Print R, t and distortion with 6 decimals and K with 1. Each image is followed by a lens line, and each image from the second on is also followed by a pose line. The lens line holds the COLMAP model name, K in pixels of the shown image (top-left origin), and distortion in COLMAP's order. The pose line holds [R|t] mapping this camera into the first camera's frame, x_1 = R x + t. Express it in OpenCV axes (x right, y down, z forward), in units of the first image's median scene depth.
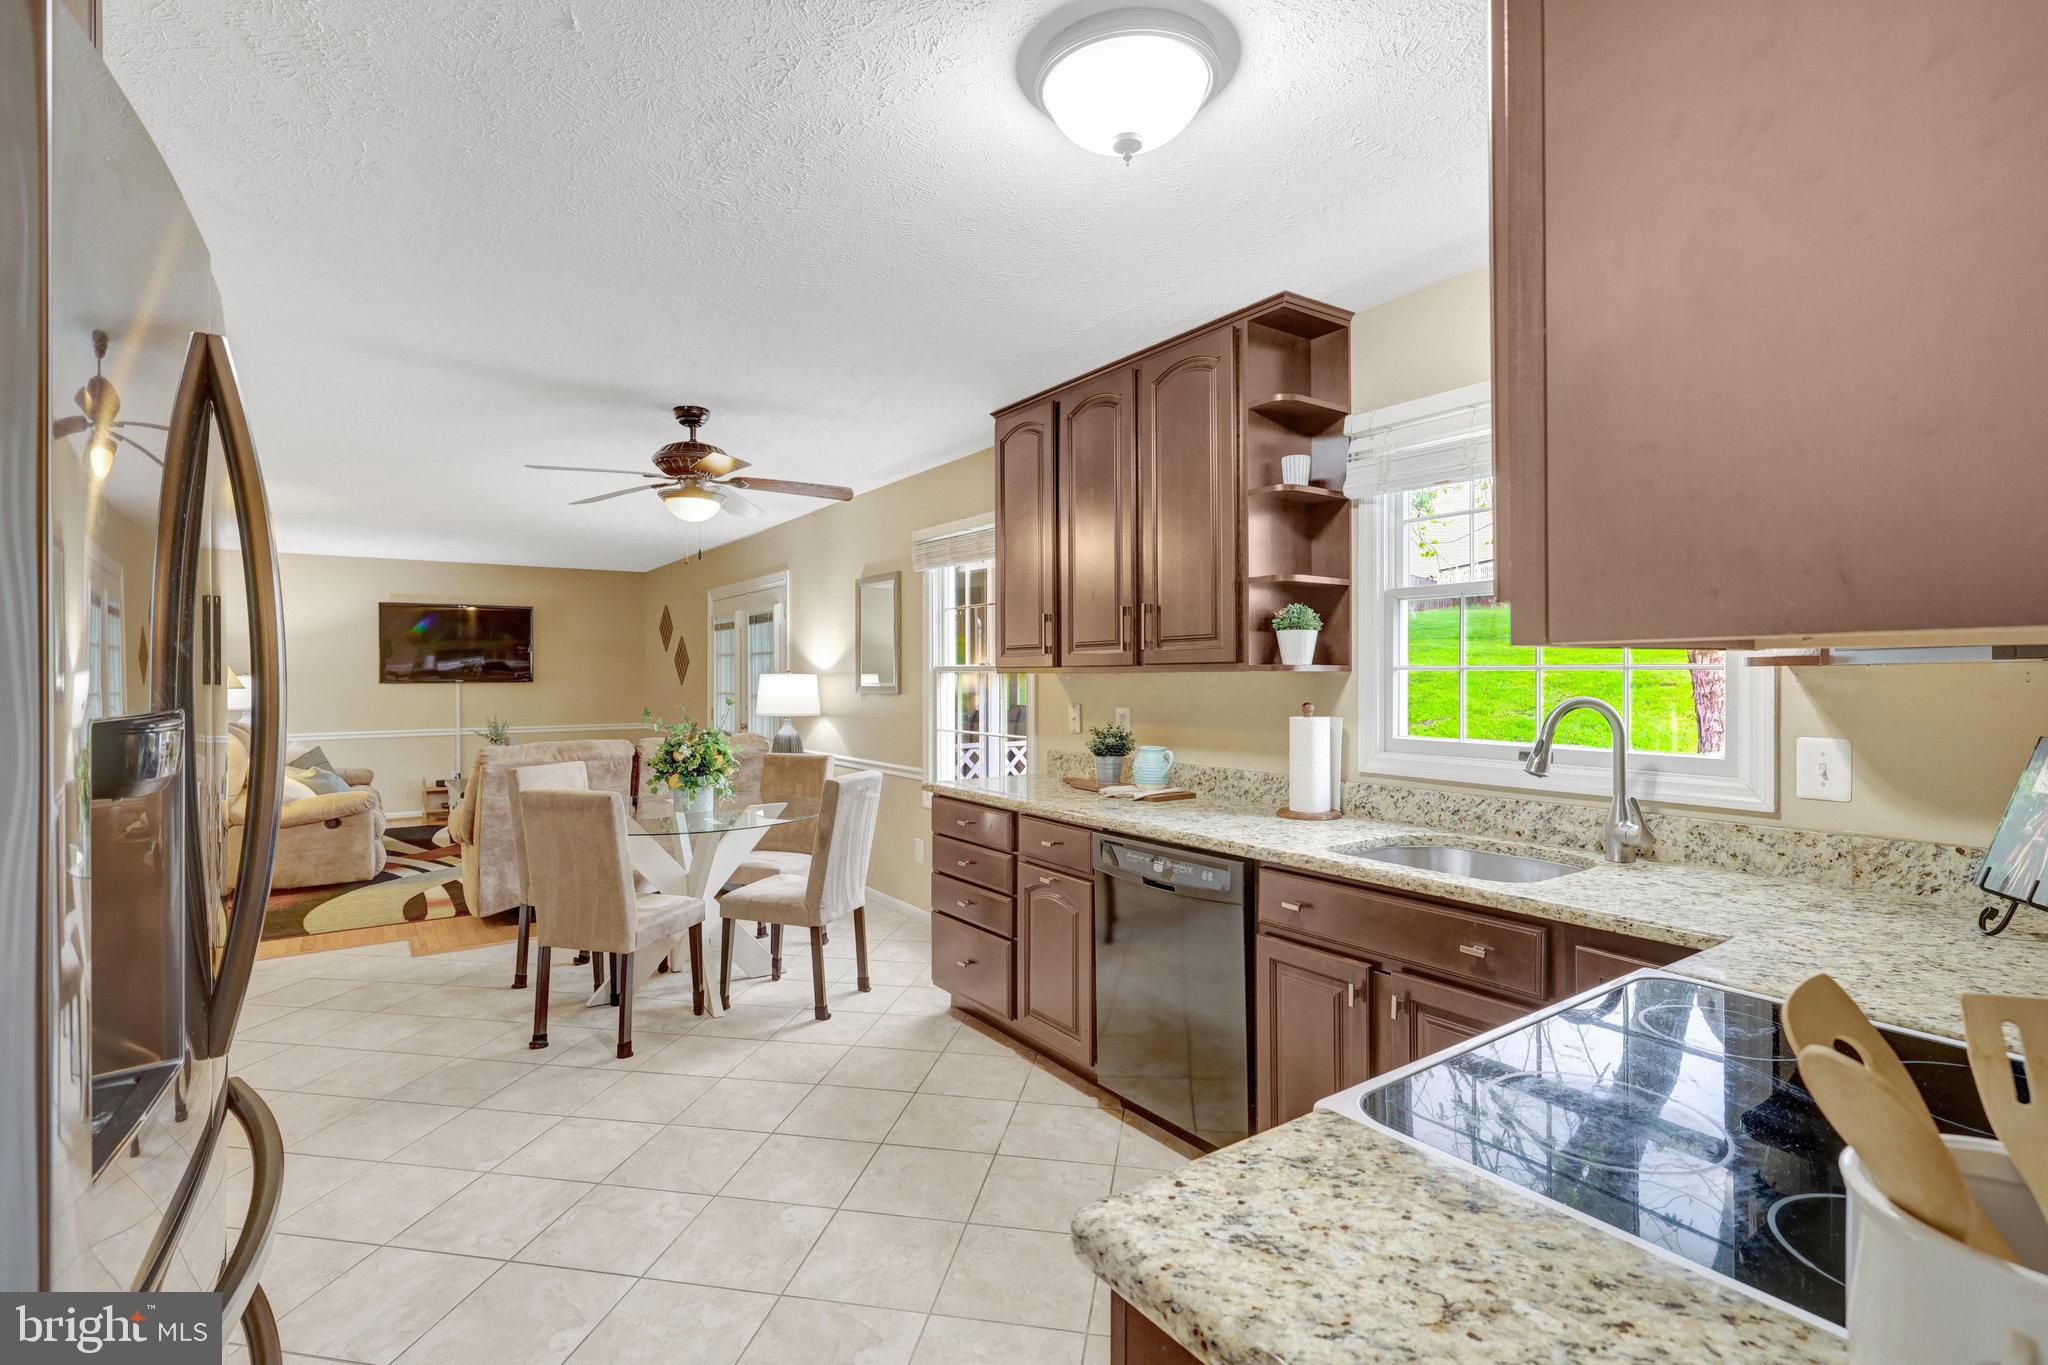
lens RADIAL K [[965.6, 0, 1027.2], [0, 965.6, 680.7], [0, 0, 1]] dist [0.001390, -0.000358]
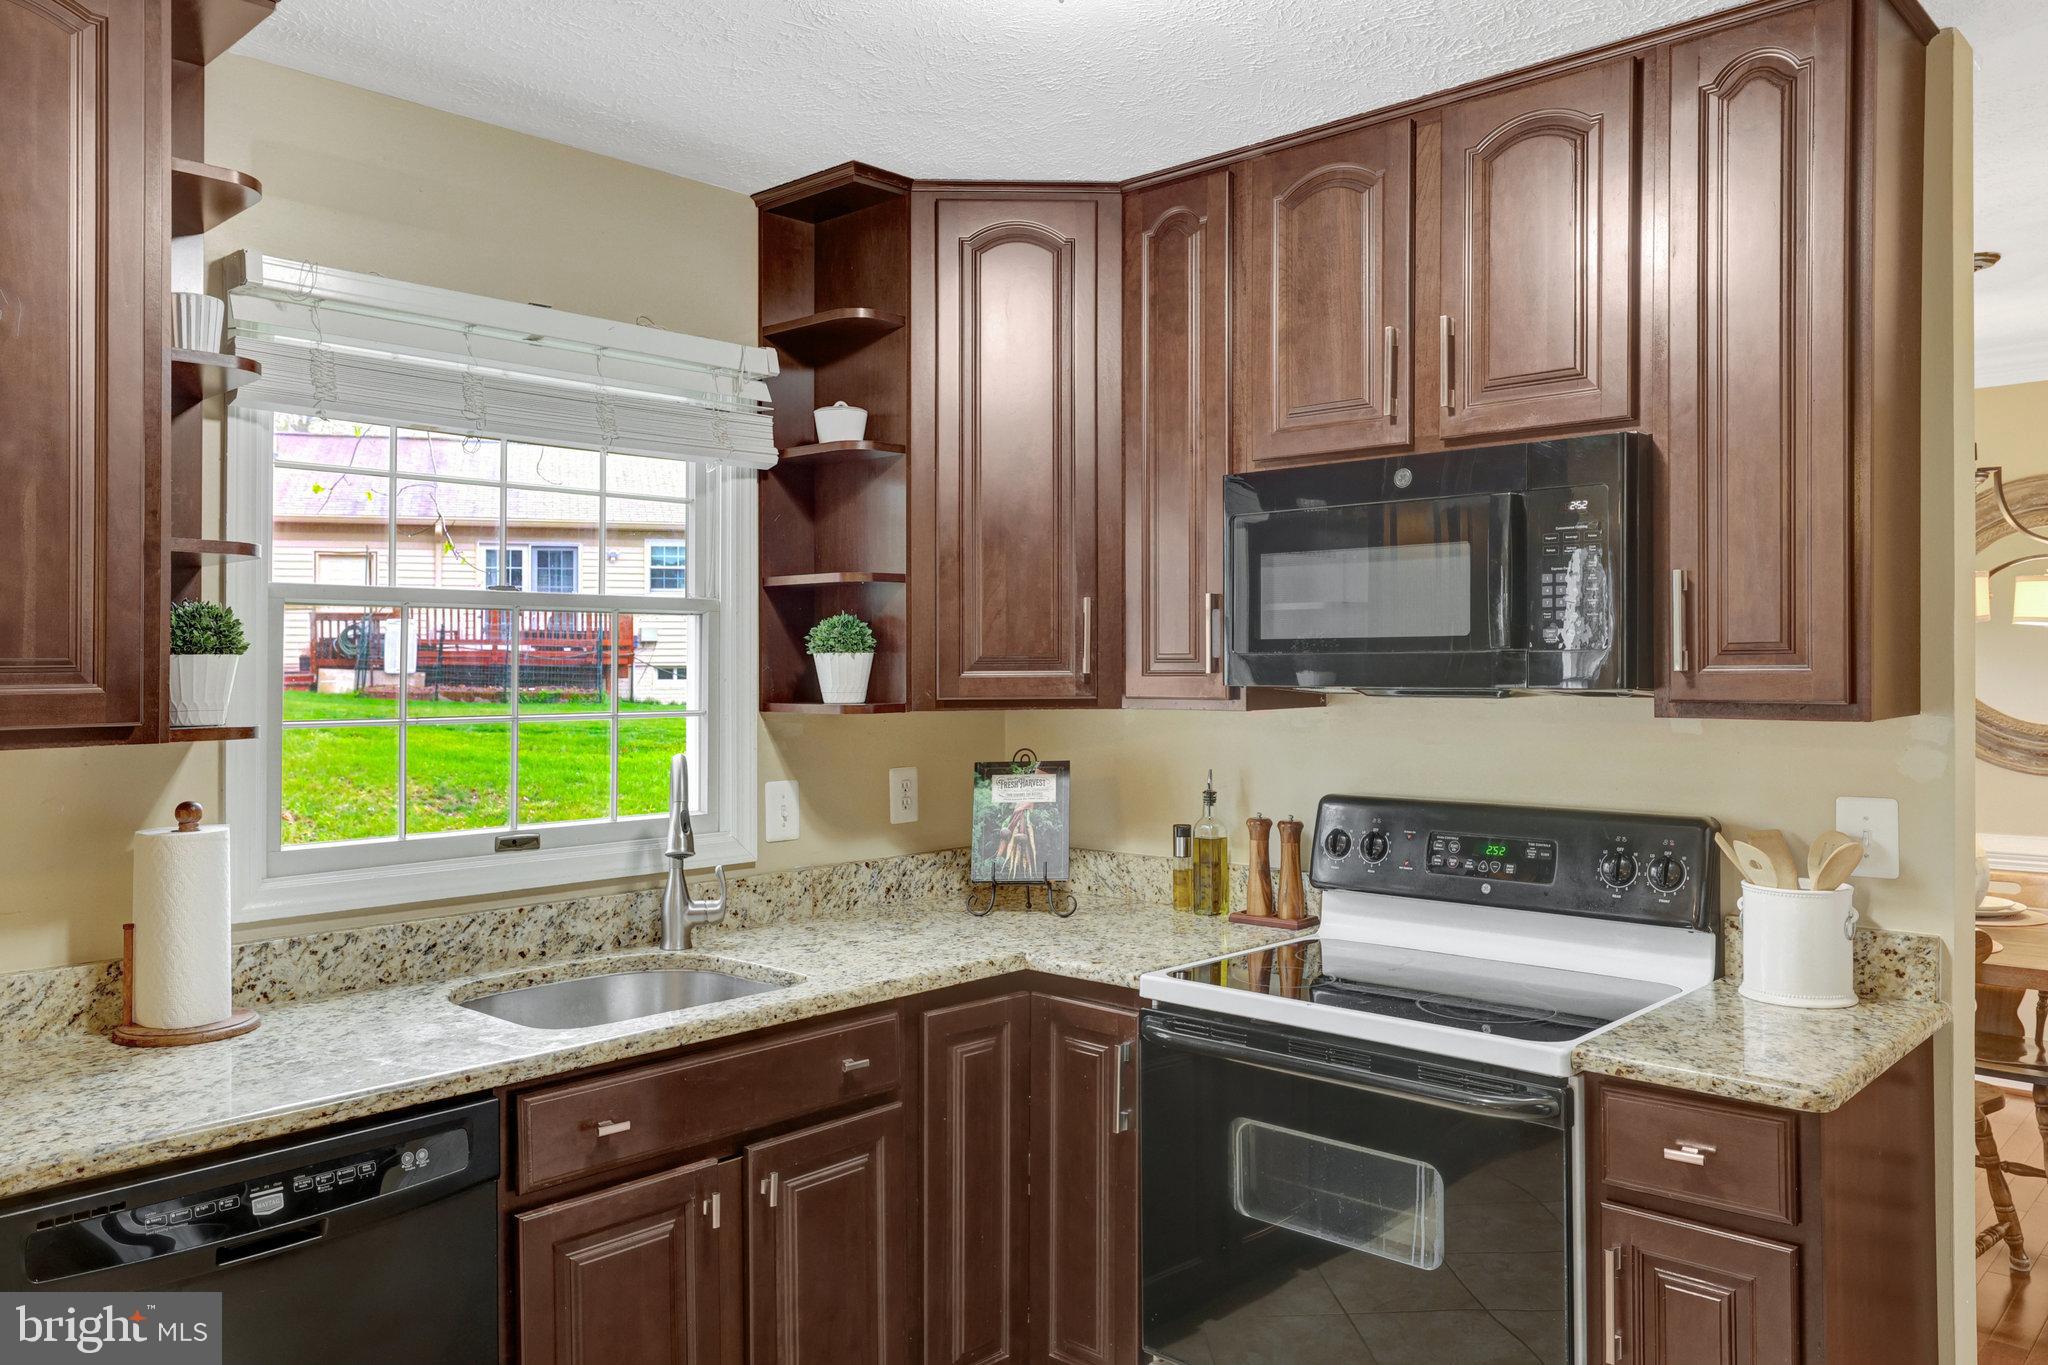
lens RADIAL K [[1500.8, 0, 1038.5], [0, 1500.8, 663.9], [0, 0, 1]] dist [-0.010884, 0.010441]
pose [[-0.232119, 0.008647, 0.972649, -0.400642], [0.014232, 0.999884, -0.005492, -0.026492], [-0.972583, 0.012568, -0.232215, 0.551187]]
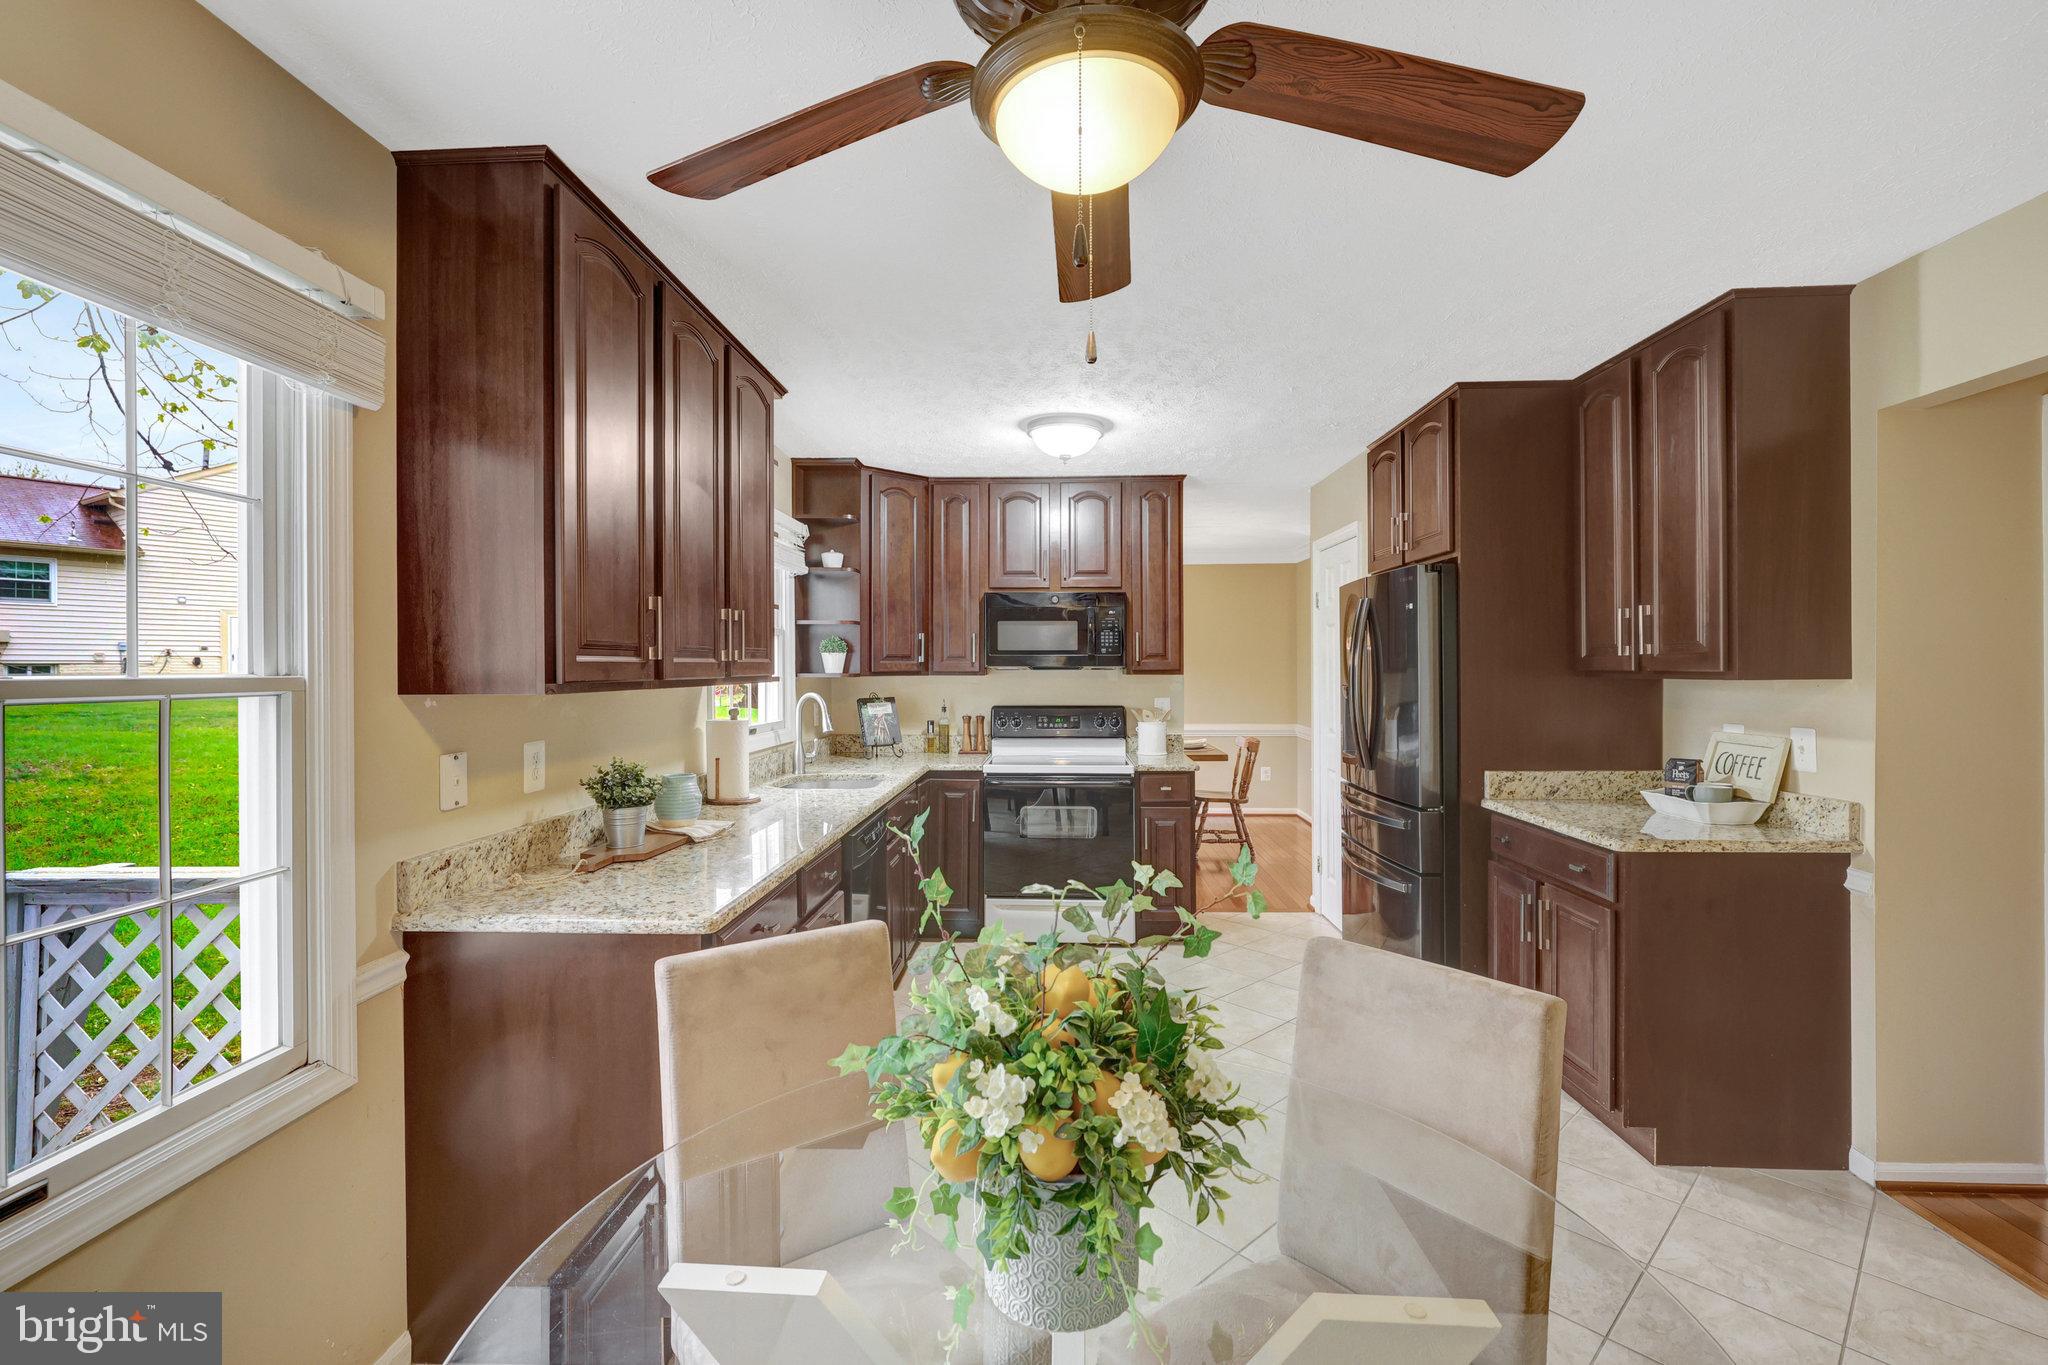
lens RADIAL K [[878.3, 0, 1038.5], [0, 878.3, 664.2], [0, 0, 1]] dist [-0.001886, 0.000795]
pose [[-0.811079, 0.010252, 0.584847, -0.486763], [0.011430, 0.999933, -0.001676, -0.018917], [-0.584826, 0.005326, -0.811142, 1.221034]]
